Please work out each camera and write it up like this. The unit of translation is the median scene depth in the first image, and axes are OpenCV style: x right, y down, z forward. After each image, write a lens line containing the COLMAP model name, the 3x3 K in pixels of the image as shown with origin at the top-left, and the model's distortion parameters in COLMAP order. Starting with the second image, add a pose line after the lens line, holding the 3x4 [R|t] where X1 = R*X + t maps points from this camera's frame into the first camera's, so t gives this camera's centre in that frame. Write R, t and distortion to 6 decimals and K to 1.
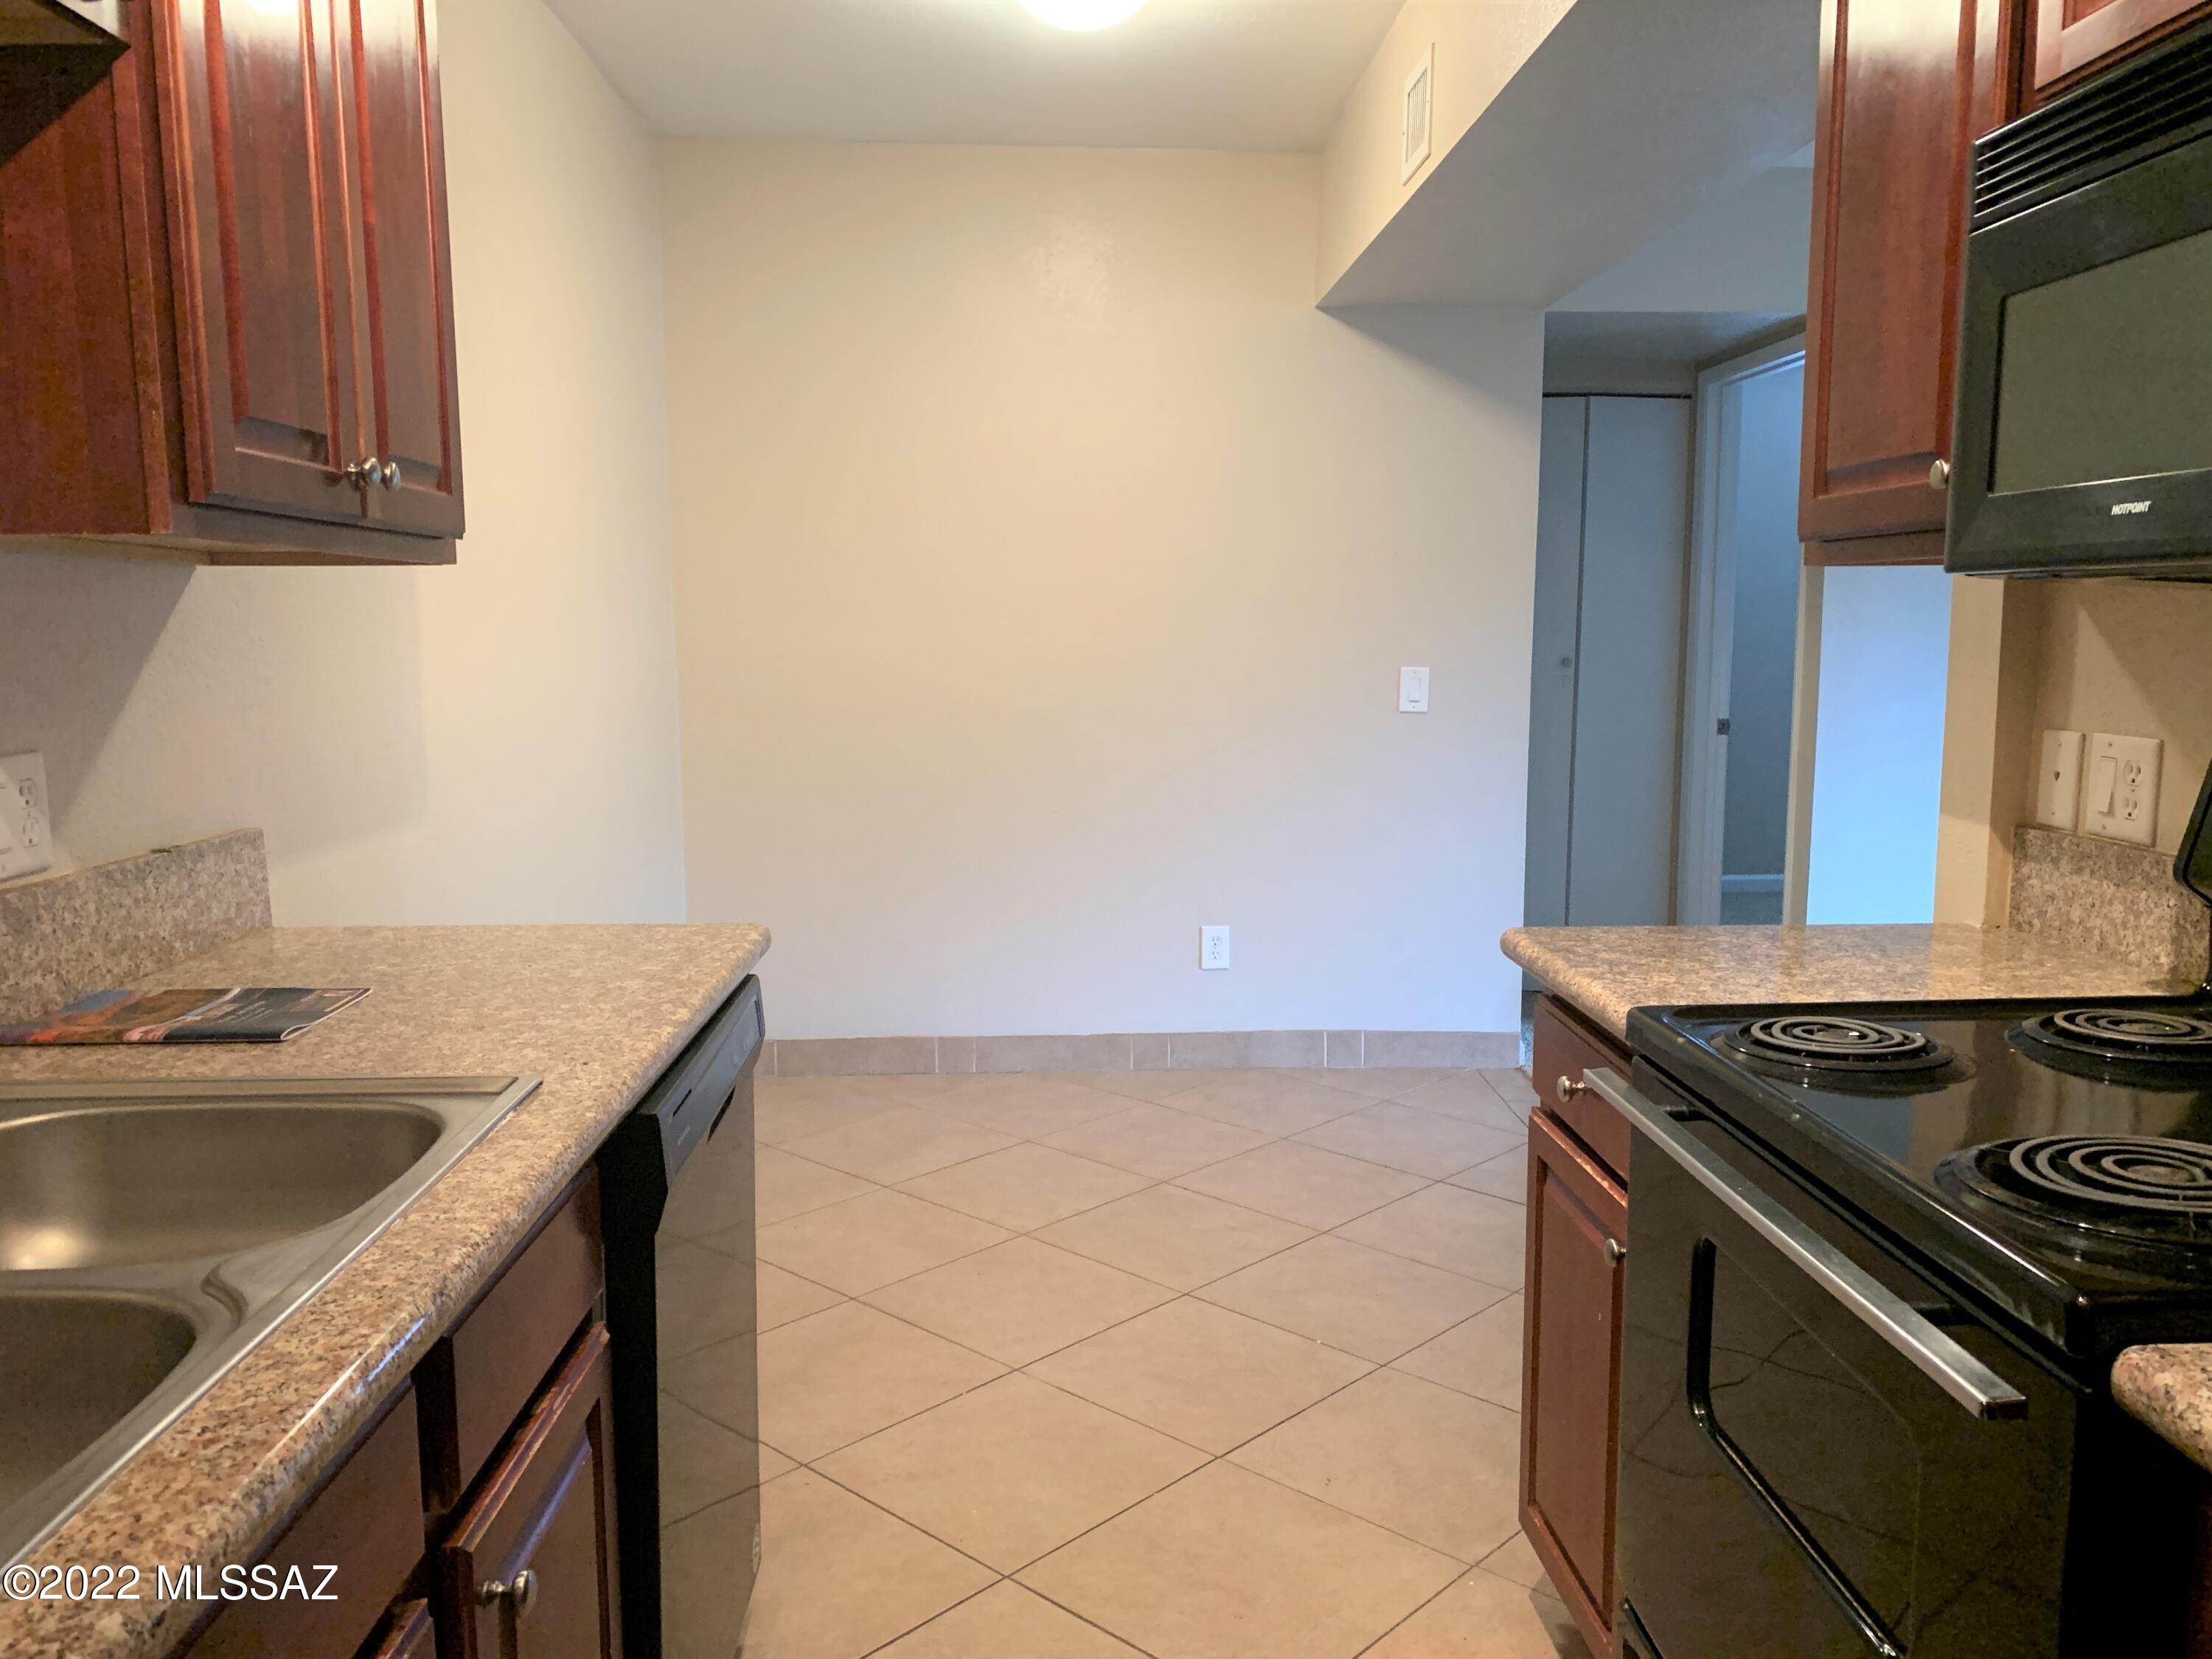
lens RADIAL K [[1710.2, 0, 1106.6], [0, 1710.2, 853.9], [0, 0, 1]] dist [0.008350, 0.006652]
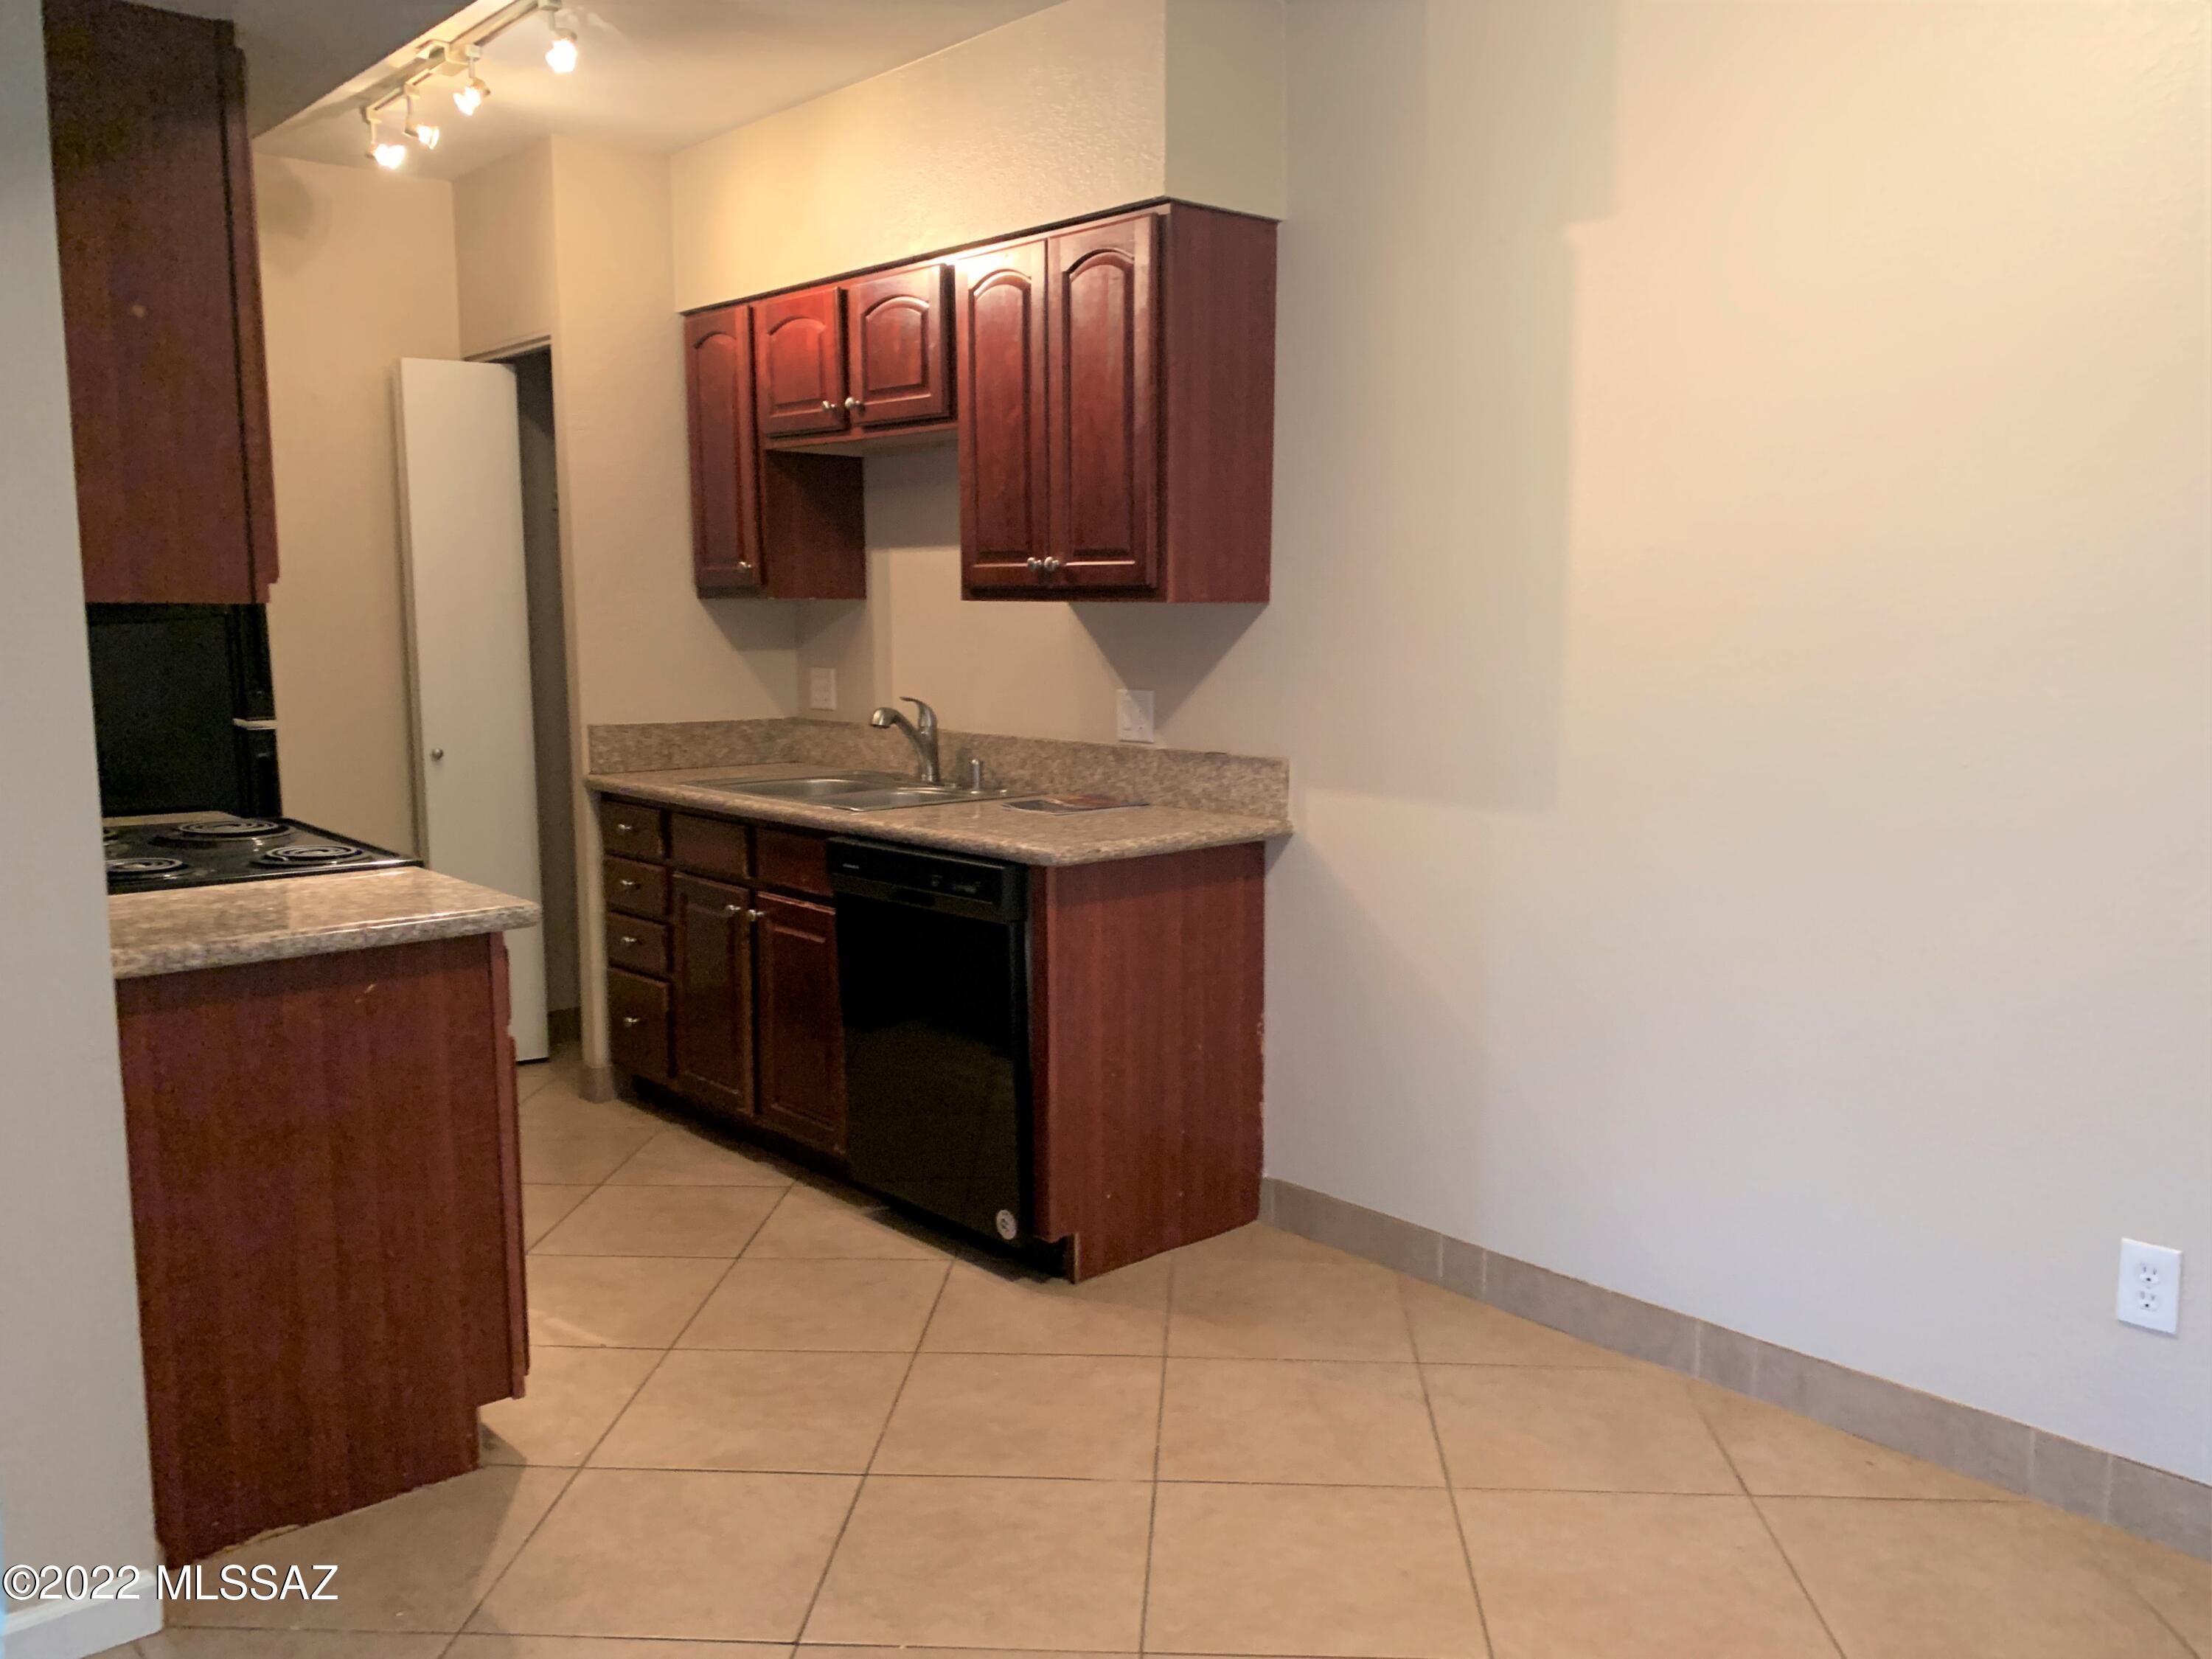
lens RADIAL K [[1734.6, 0, 1106.0], [0, 1734.6, 829.5], [0, 0, 1]] dist [0.008084, 0.001616]
pose [[-0.772775, 0.078996, -0.629744, 0.711583], [-0.087629, 0.969441, 0.229139, -0.325698], [0.628601, 0.232256, -0.742238, 2.199543]]
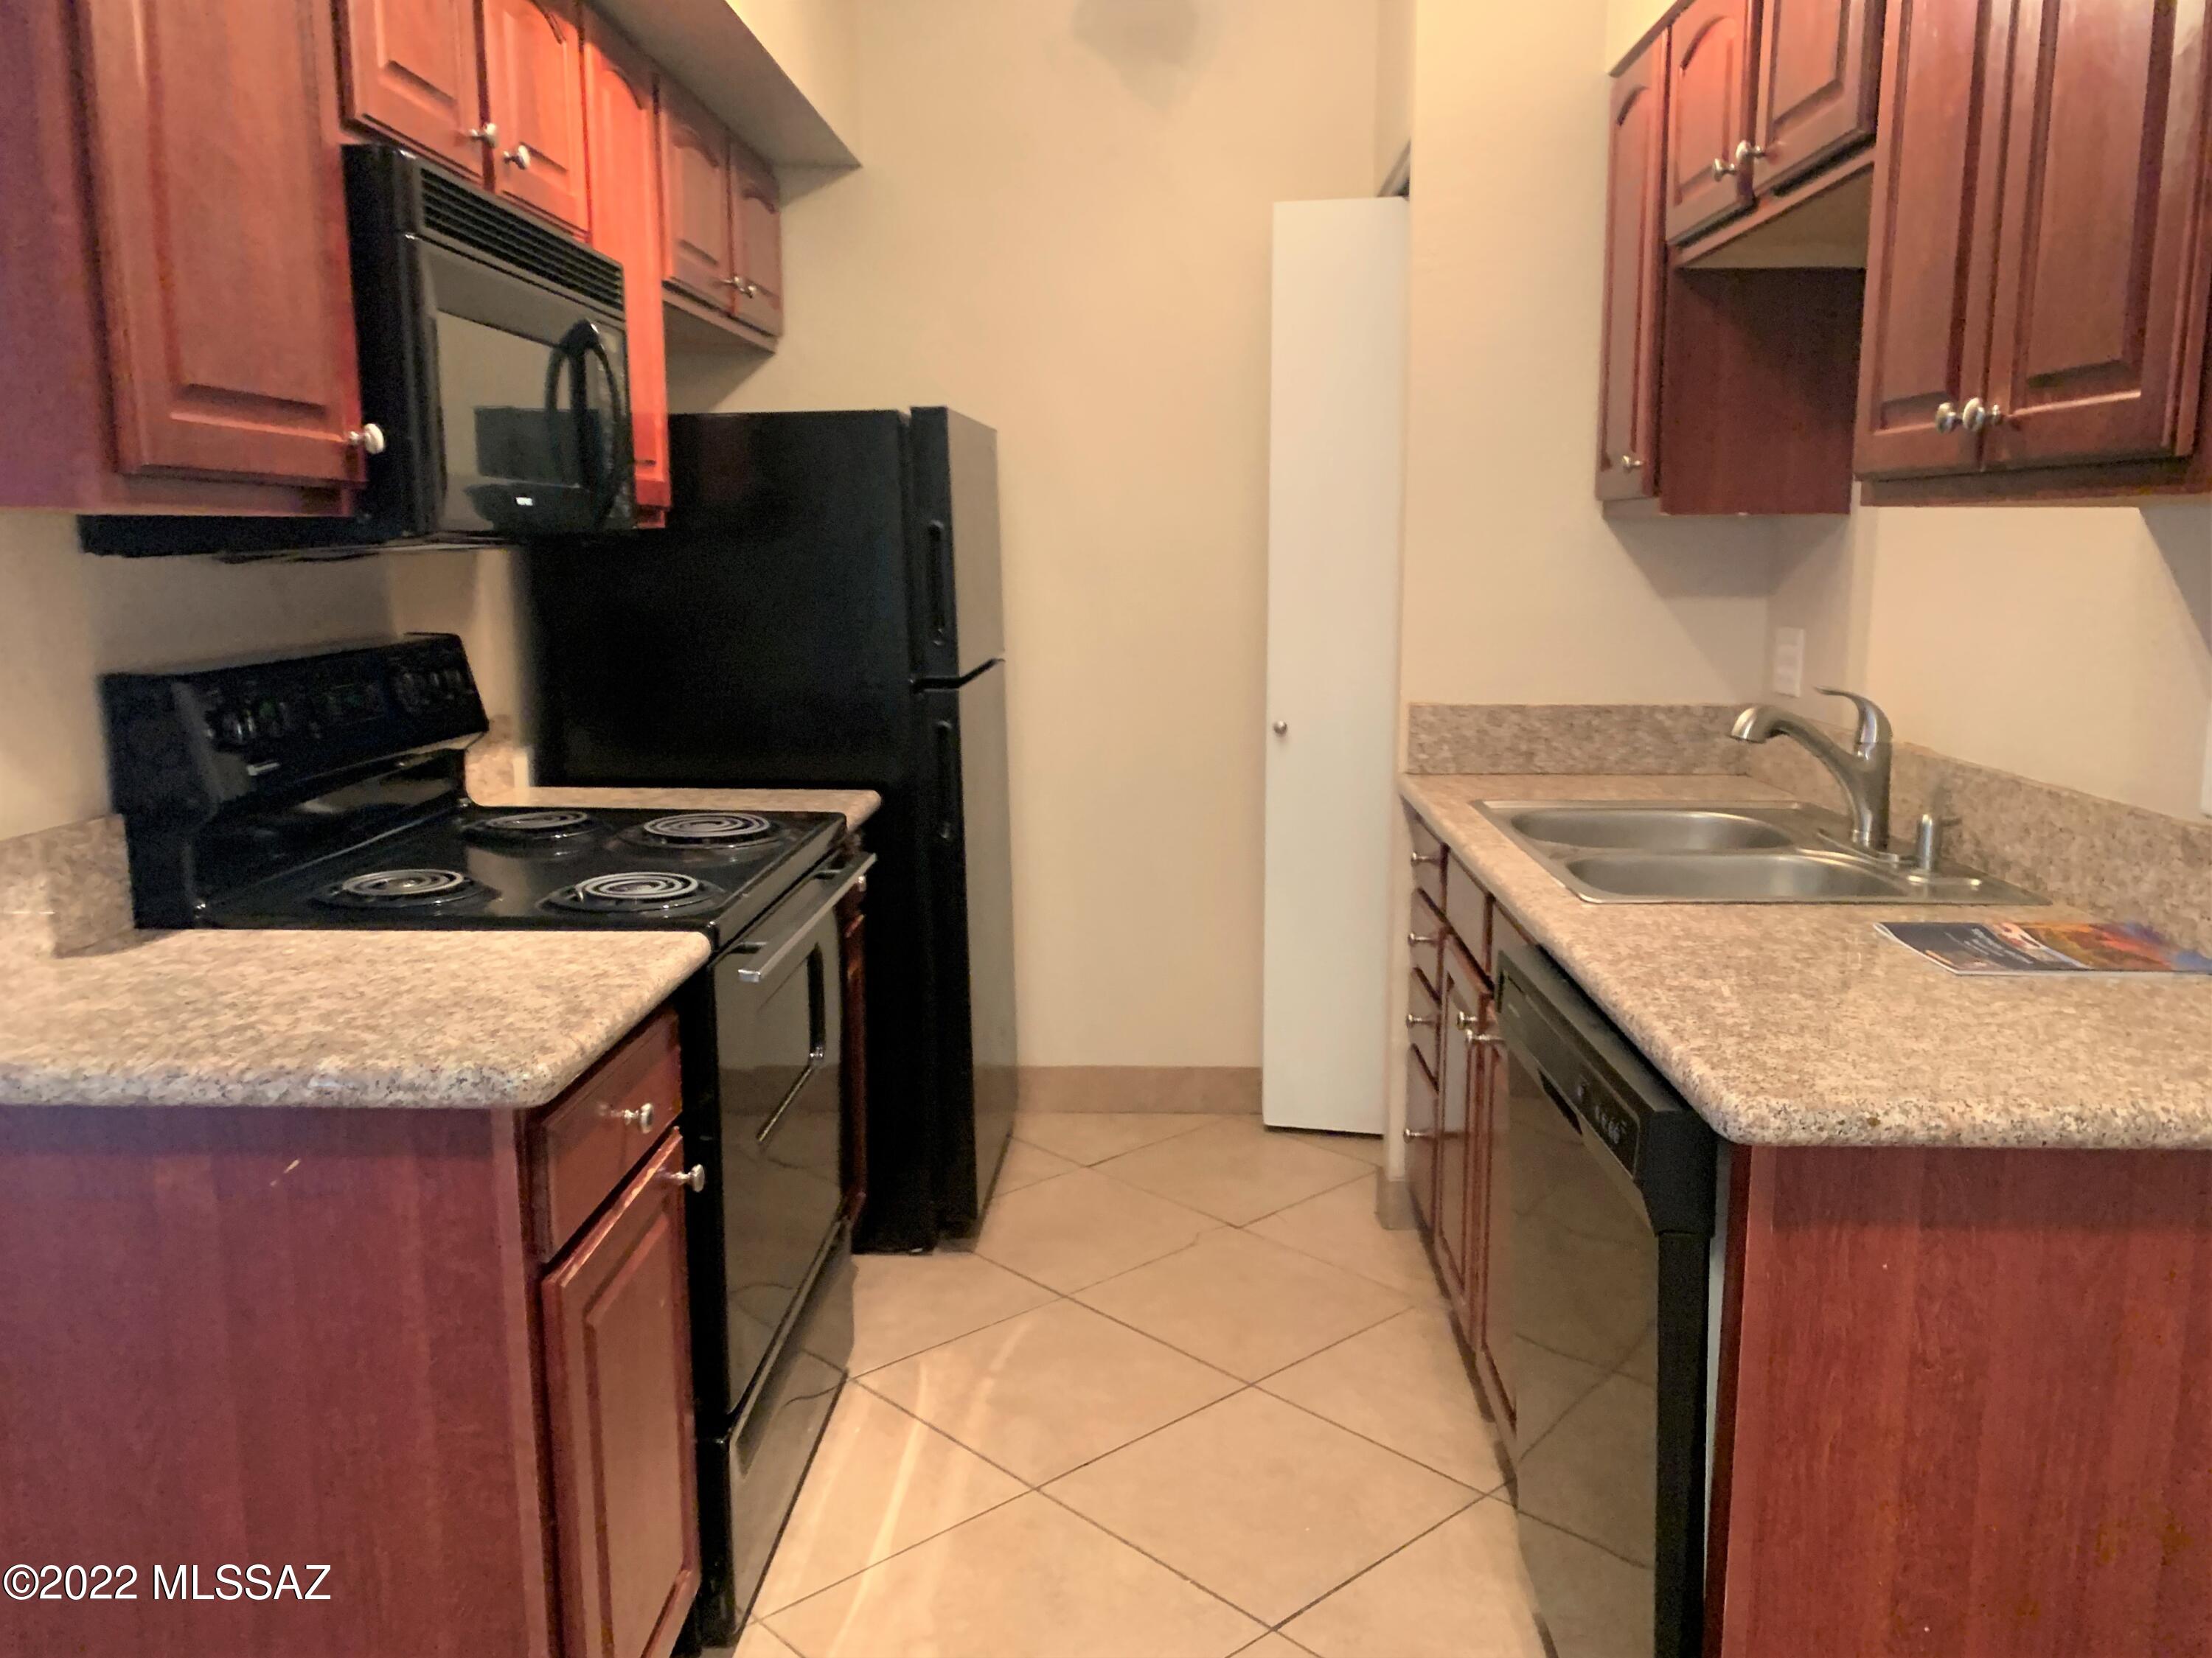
lens RADIAL K [[1710.0, 0, 1106.6], [0, 1710.0, 853.4], [0, 0, 1]] dist [0.008350, 0.006652]
pose [[-0.997072, -0.007324, 0.076112, -0.030276], [0.016382, 0.951828, 0.306193, -0.233988], [-0.074688, 0.306544, -0.948922, 1.620151]]
